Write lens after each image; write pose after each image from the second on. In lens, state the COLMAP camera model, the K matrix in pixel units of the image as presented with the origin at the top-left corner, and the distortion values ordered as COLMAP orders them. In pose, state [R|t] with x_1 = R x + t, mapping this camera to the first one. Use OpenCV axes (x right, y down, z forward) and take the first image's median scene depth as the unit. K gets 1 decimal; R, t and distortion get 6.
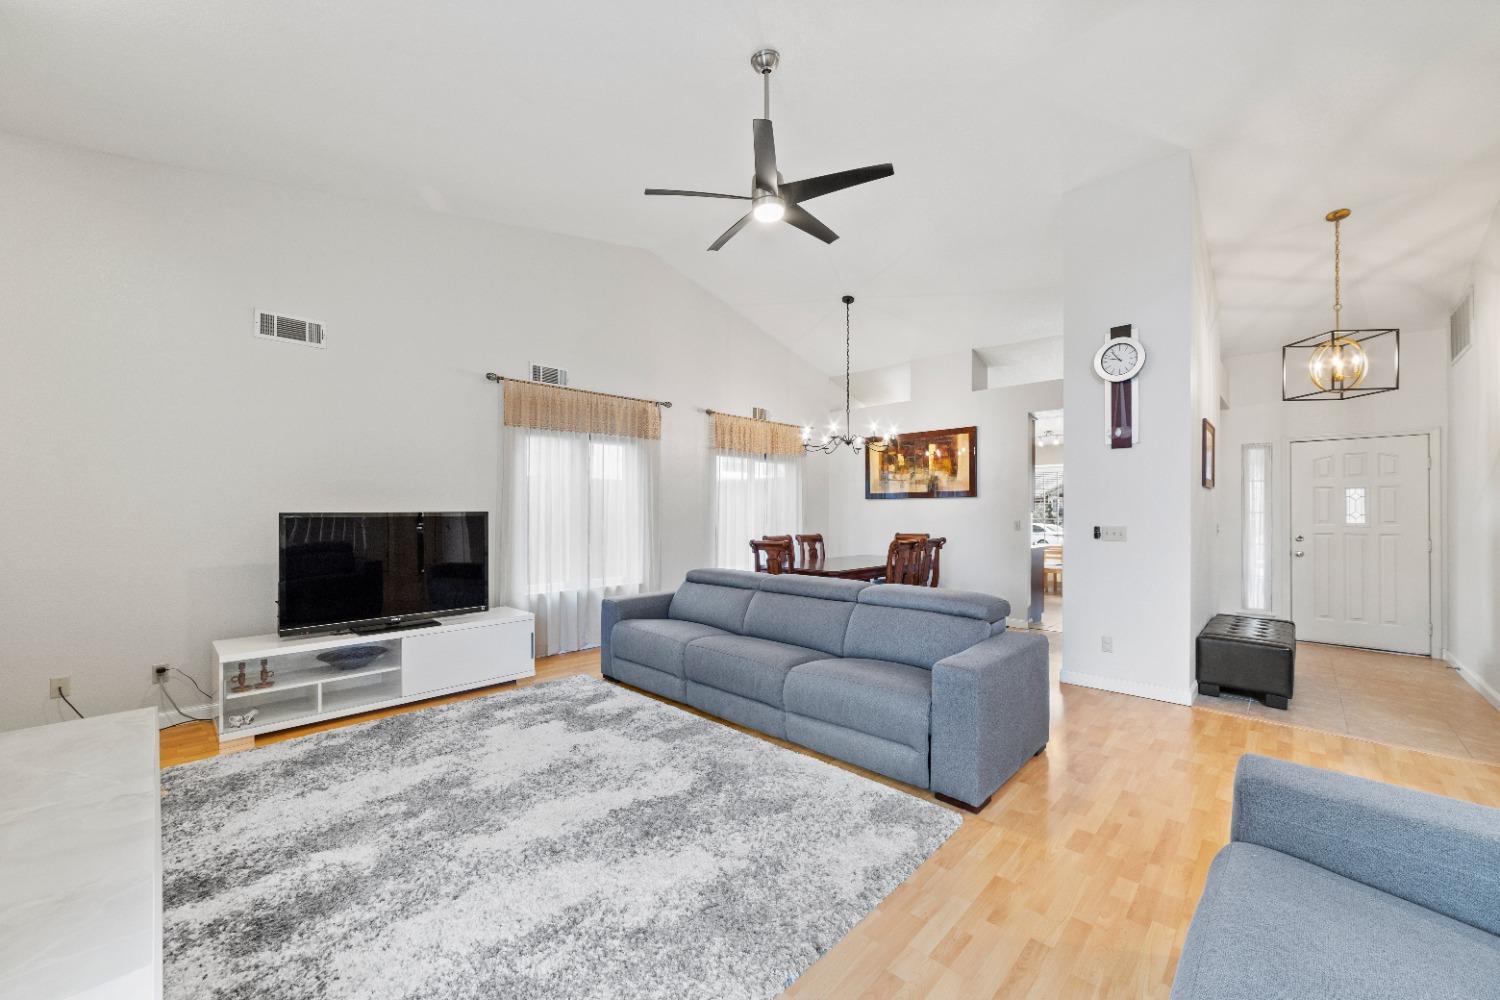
lens RADIAL K [[573.2, 0, 746.8], [0, 573.2, 506.2], [0, 0, 1]] dist [0.002588, 0.001017]
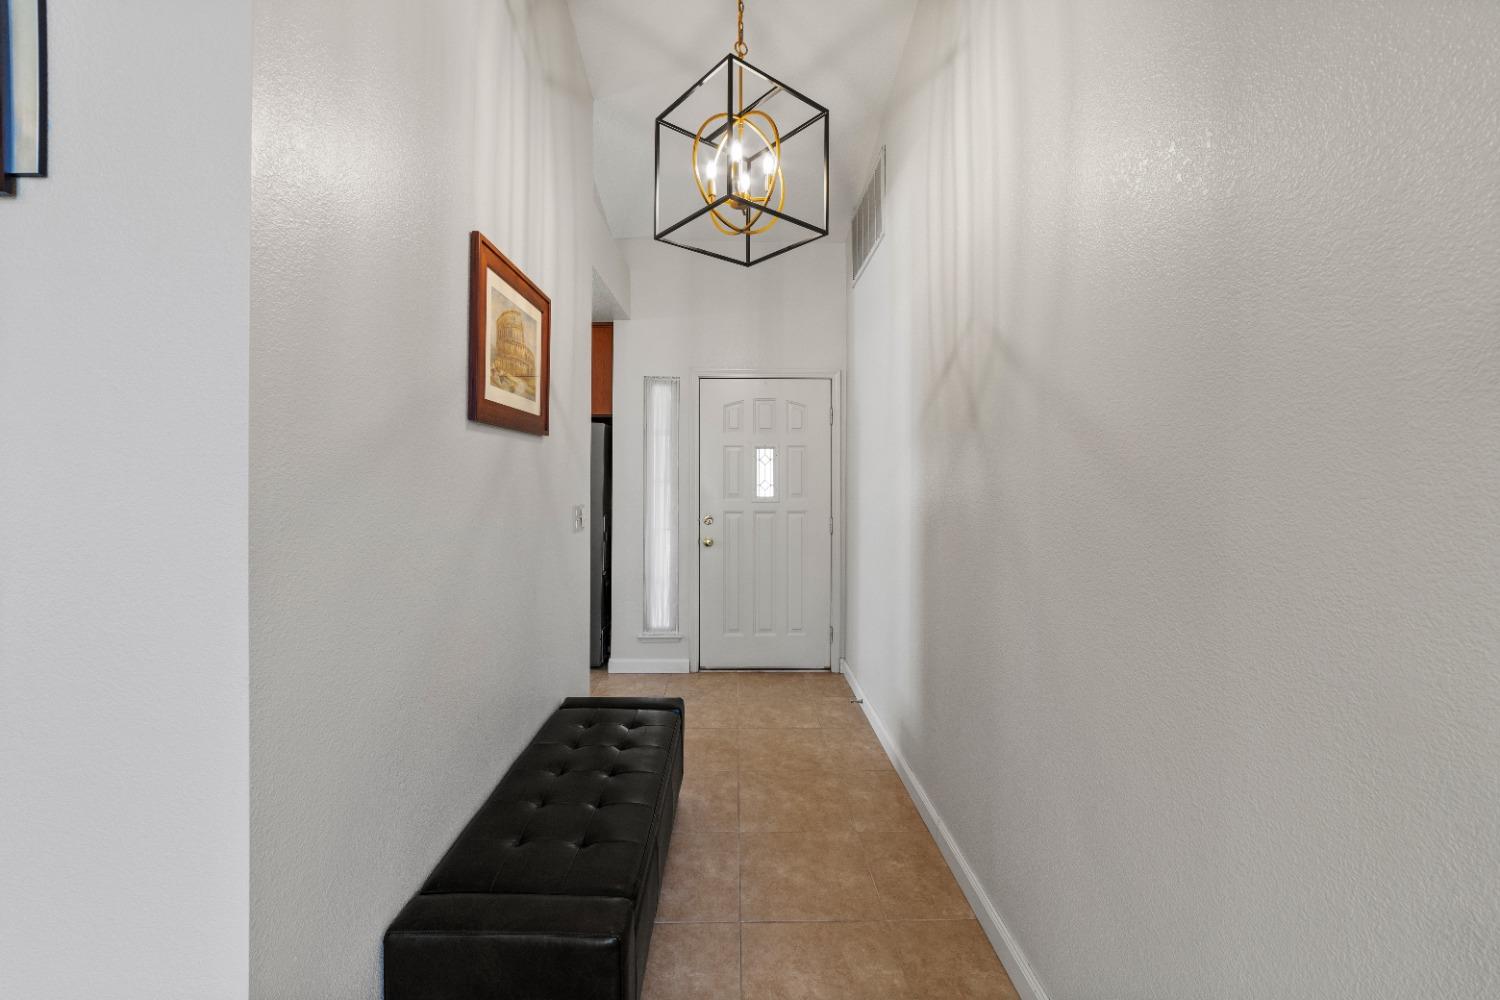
lens RADIAL K [[573.2, 0, 737.4], [0, 573.2, 465.3], [0, 0, 1]] dist [0.002588, 0.001017]
pose [[0.719965, 0.004462, 0.693996, 0.540320], [-0.005684, 0.999984, -0.000532, -0.009034], [-0.693987, -0.003562, 0.719979, 0.512673]]
